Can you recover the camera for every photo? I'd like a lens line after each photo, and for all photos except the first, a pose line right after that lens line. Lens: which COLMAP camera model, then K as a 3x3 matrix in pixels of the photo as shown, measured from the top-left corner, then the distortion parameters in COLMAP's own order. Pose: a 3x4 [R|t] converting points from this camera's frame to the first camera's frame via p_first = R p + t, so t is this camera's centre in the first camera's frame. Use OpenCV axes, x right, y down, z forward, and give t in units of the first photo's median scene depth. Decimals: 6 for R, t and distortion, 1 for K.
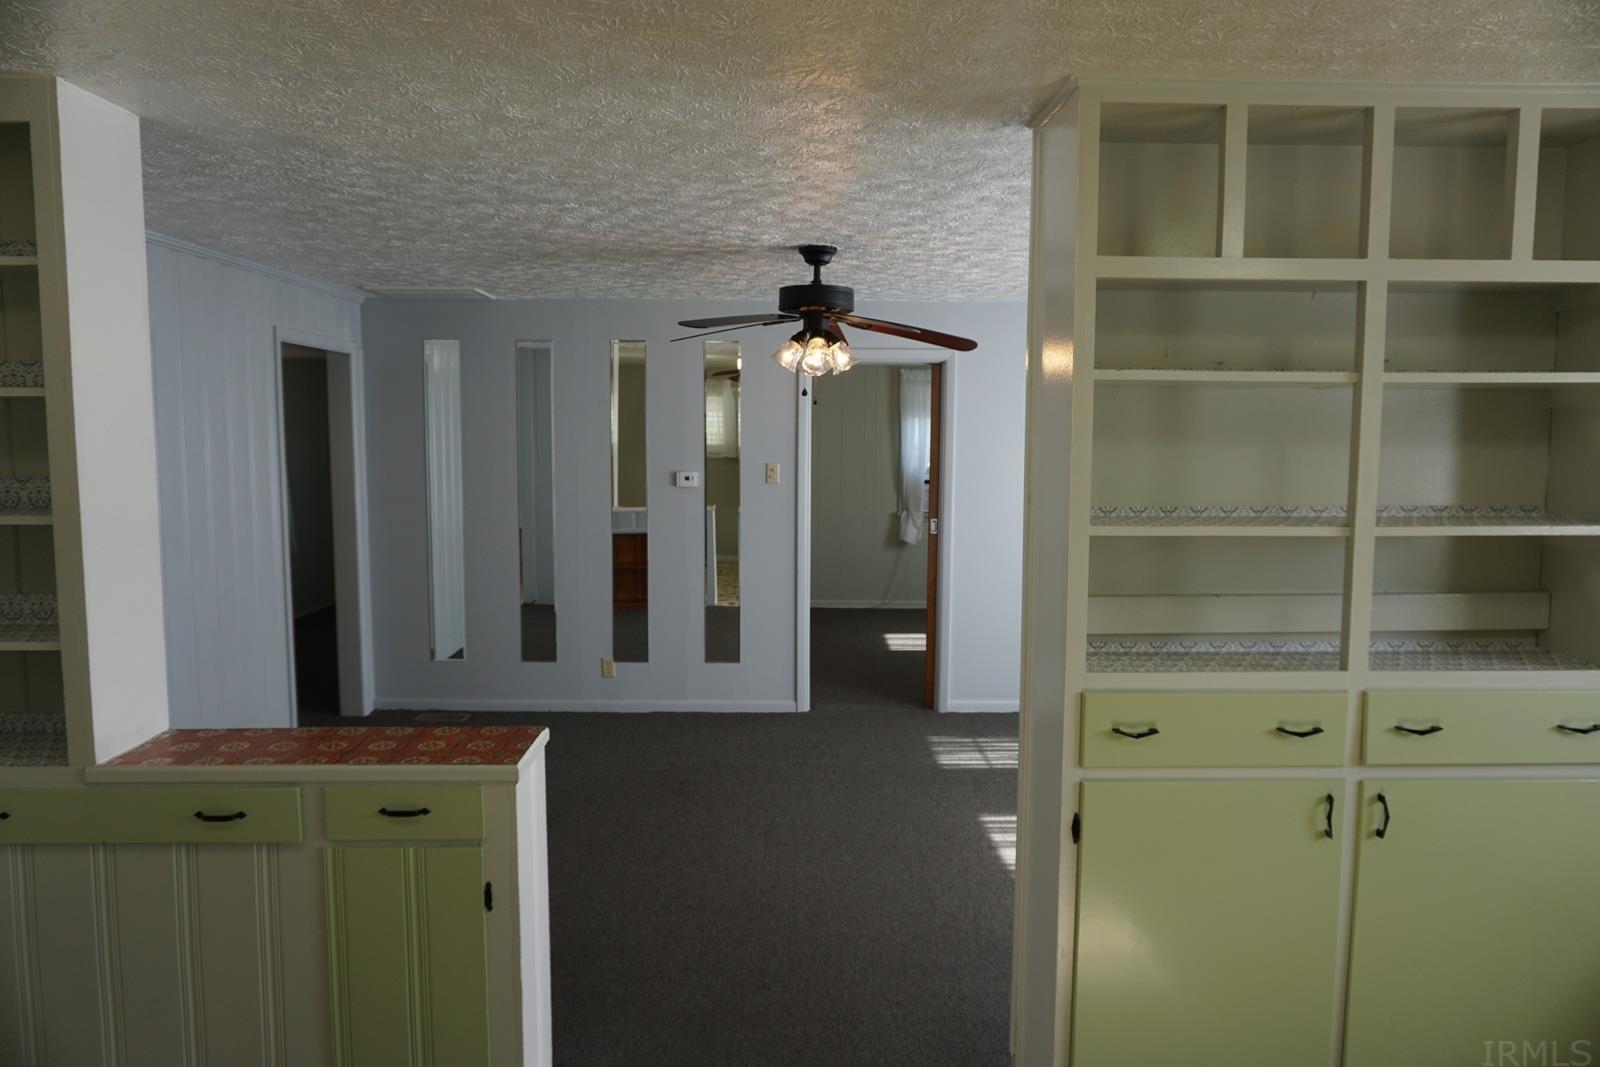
lens RADIAL K [[1052.7, 0, 800.0], [0, 1052.7, 533.5], [0, 0, 1]] dist [-0.069852, 0.080094]
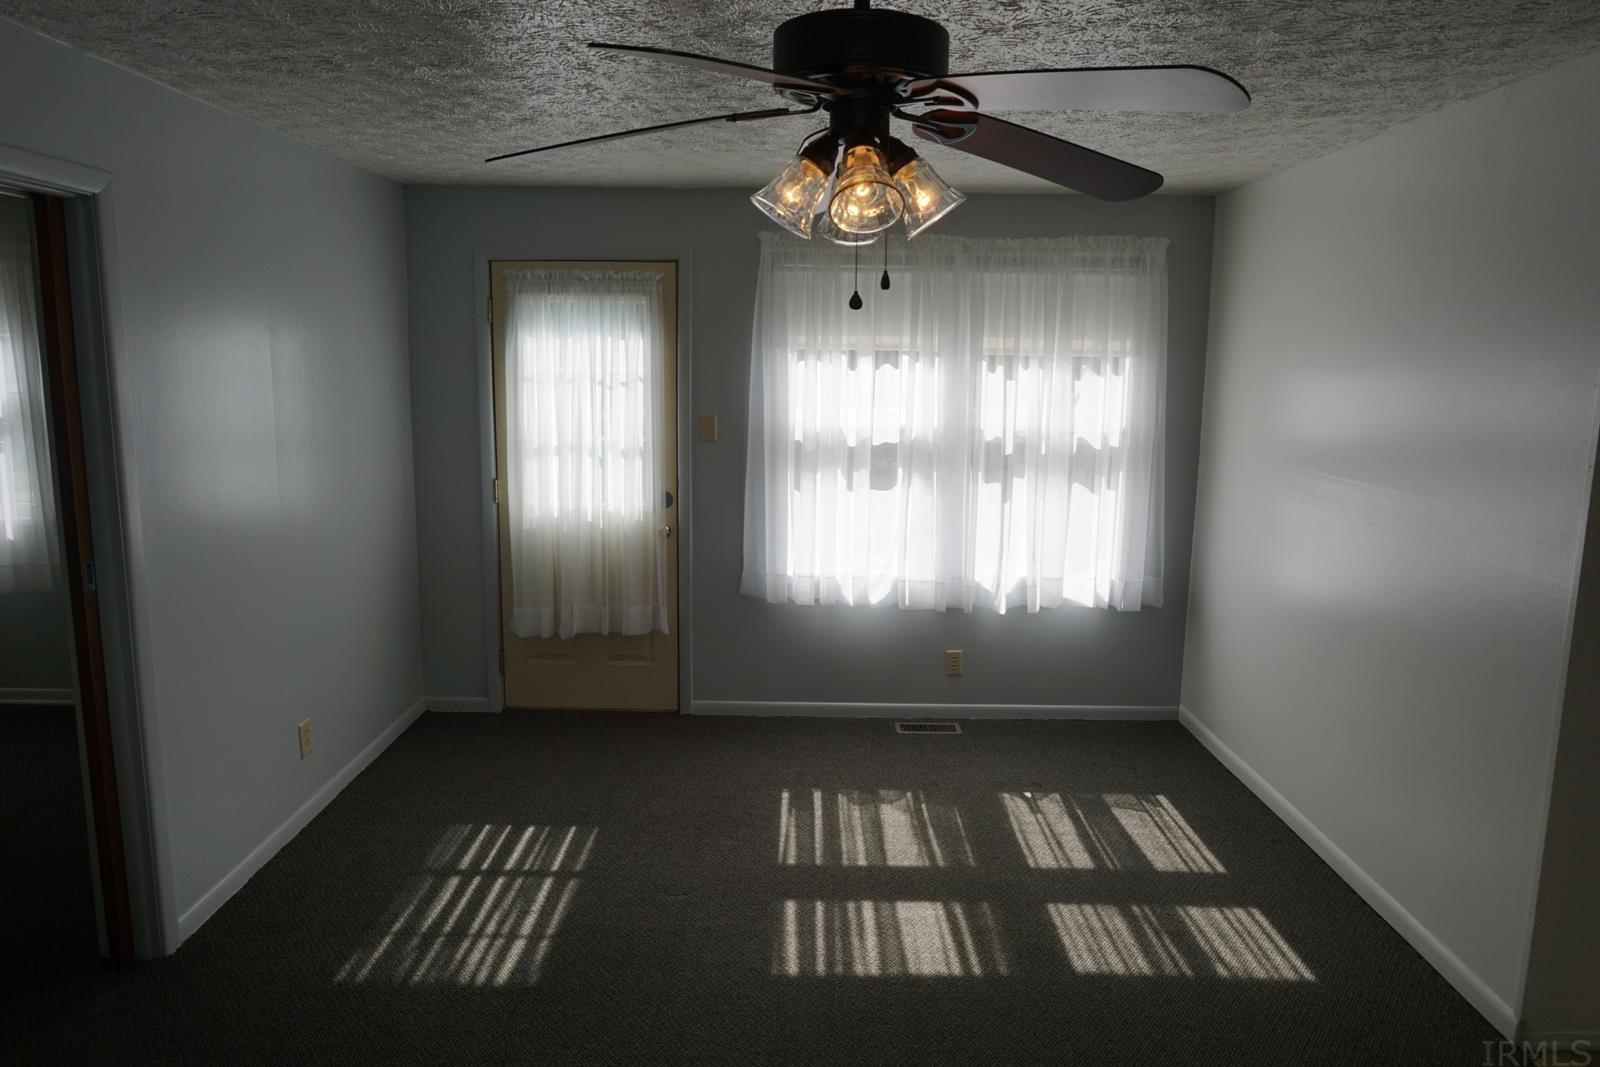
lens RADIAL K [[1068.3, 0, 800.0], [0, 1068.3, 533.5], [0, 0, 1]] dist [-0.052356, 0.056813]
pose [[0.011076, -0.164420, 0.986328, -0.312546], [0.079399, 0.983419, 0.163044, -0.074689], [-0.996781, 0.076507, 0.023947, 0.702555]]
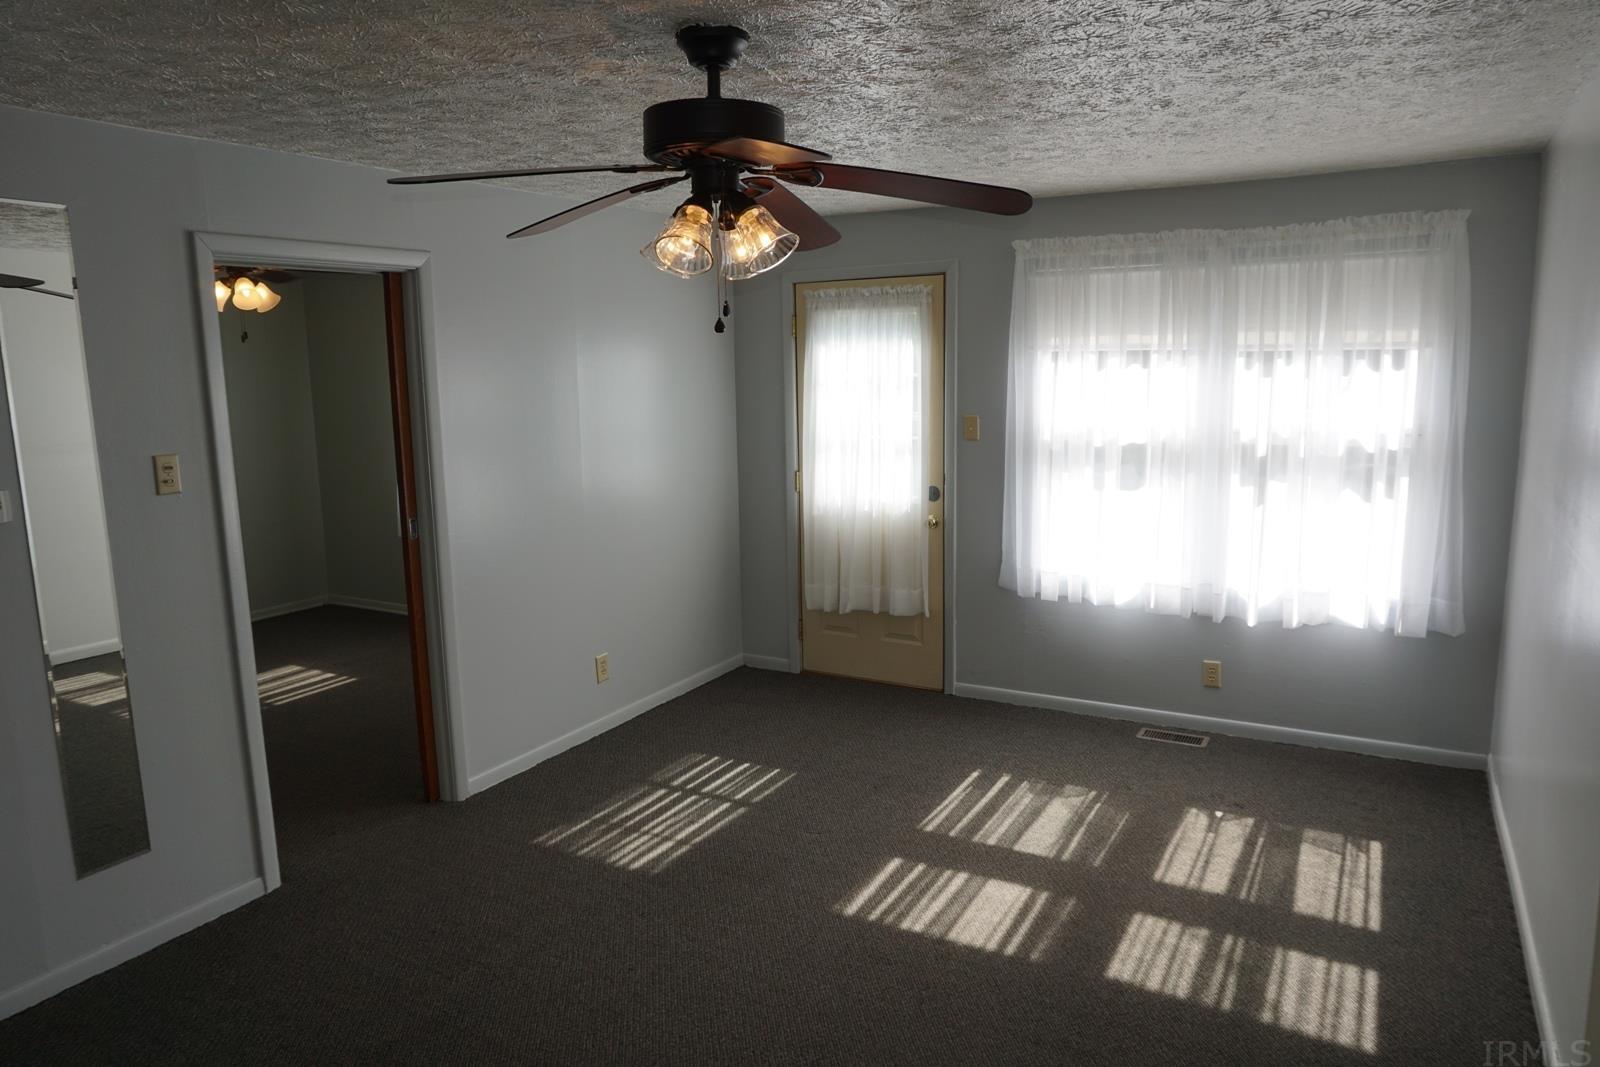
lens RADIAL K [[1052.7, 0, 800.0], [0, 1052.7, 533.5], [0, 0, 1]] dist [-0.069852, 0.080094]
pose [[0.496633, -0.153978, 0.854194, -0.309591], [0.100727, 0.987713, 0.119483, -0.058149], [-0.862096, 0.026701, 0.506040, 0.479259]]
